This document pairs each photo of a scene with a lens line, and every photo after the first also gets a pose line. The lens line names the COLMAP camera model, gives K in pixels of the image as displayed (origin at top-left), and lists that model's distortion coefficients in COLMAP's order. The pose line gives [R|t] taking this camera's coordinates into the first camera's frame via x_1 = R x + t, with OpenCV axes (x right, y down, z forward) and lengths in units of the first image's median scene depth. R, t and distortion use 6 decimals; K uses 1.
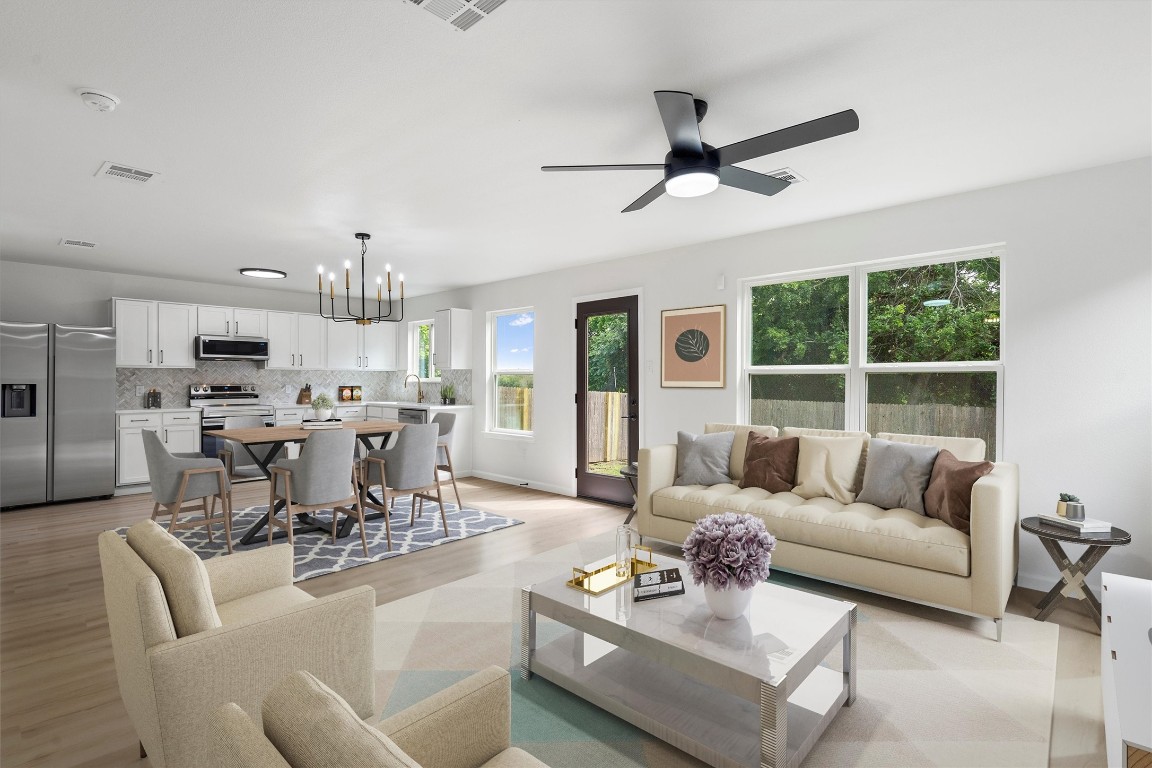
lens RADIAL K [[549.0, 0, 567.6], [0, 549.0, 382.5], [0, 0, 1]] dist [0.000006, 0.001000]
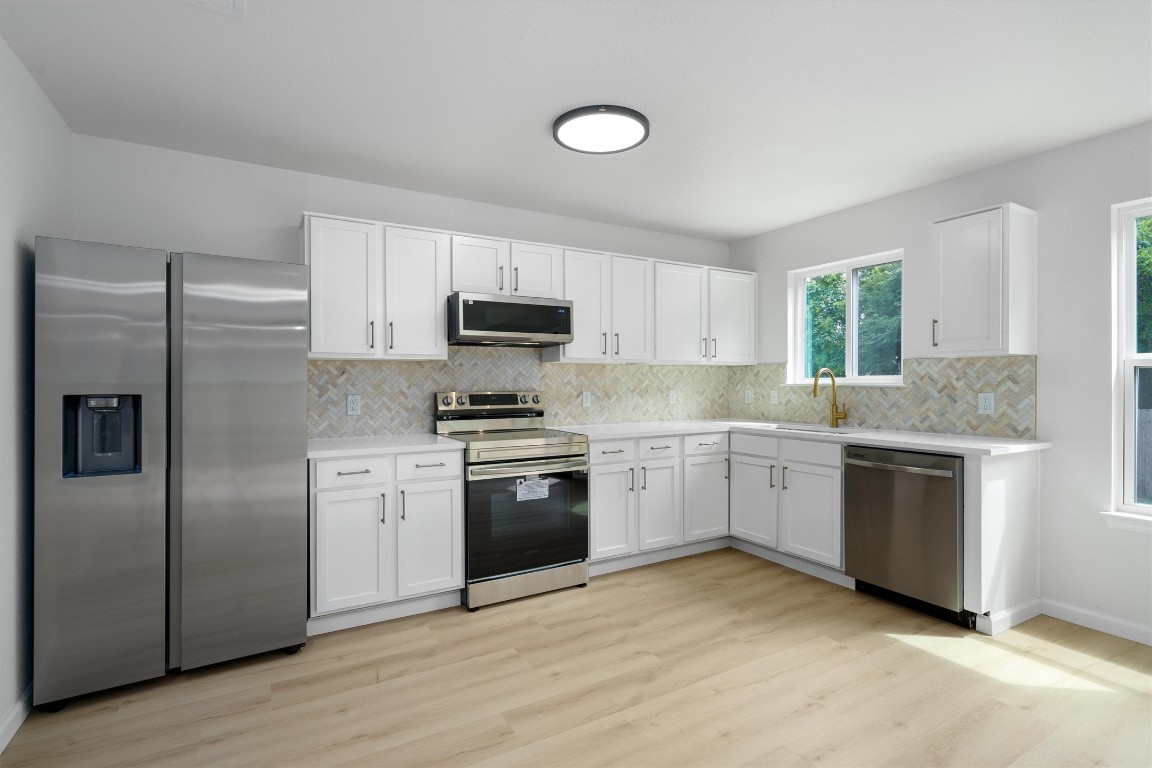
lens RADIAL K [[549.0, 0, 572.2], [0, 549.0, 384.3], [0, 0, 1]] dist [0.000006, 0.001000]
pose [[0.960300, -0.004556, -0.278931, -0.434950], [0.004191, 0.999989, -0.001905, -0.002024], [0.278937, 0.000660, 0.960309, 0.558549]]
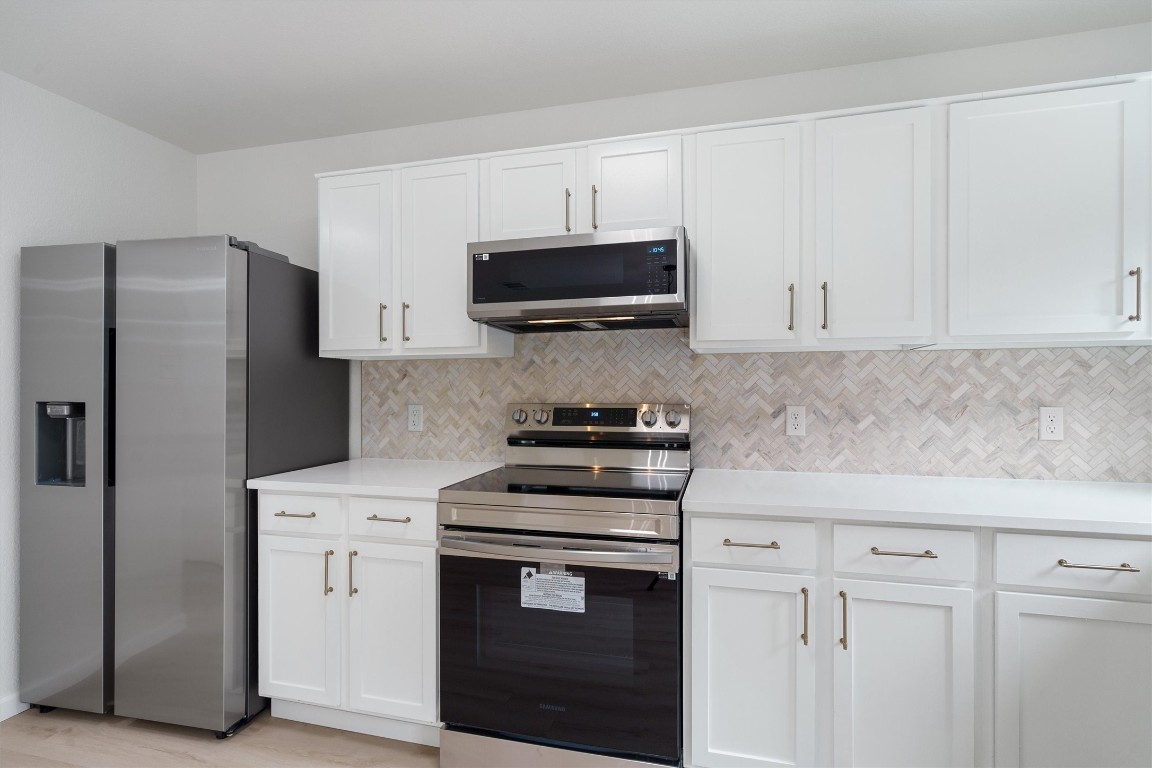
lens RADIAL K [[549.0, 0, 585.1], [0, 549.0, 391.3], [0, 0, 1]] dist [0.000006, 0.001000]
pose [[0.488250, 0.002731, -0.872700, -0.372646], [-0.000130, 0.999995, 0.003056, -0.004765], [0.872704, -0.001379, 0.488248, 0.902519]]
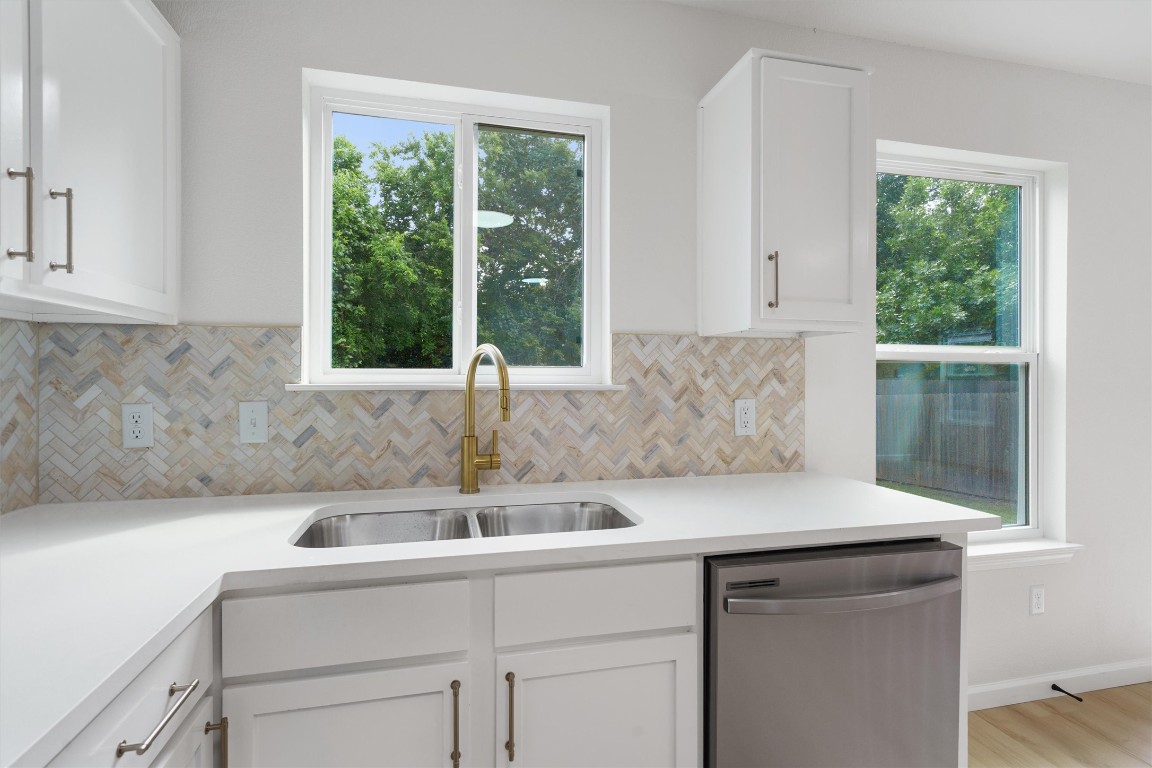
lens RADIAL K [[549.0, 0, 577.8], [0, 549.0, 382.4], [0, 0, 1]] dist [0.000006, 0.001000]
pose [[0.543273, 0.000553, 0.839556, -0.504355], [0.006886, 0.999963, -0.005115, -0.001501], [-0.839528, 0.008560, 0.543249, 1.043490]]
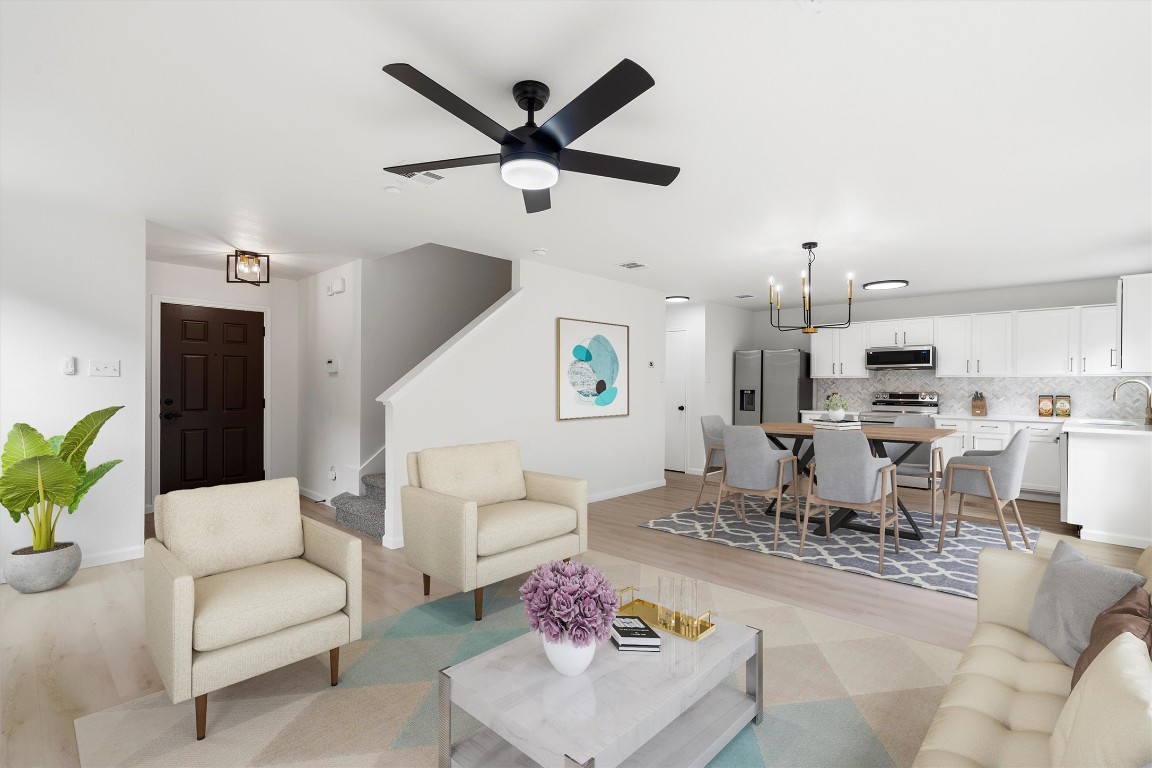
lens RADIAL K [[549.0, 0, 569.0], [0, 549.0, 384.6], [0, 0, 1]] dist [0.000006, 0.001000]
pose [[-0.001344, -0.007098, -0.999974, 0.461410], [-0.012819, 0.999893, -0.007080, 0.004904], [0.999917, 0.012809, -0.001435, 0.387820]]
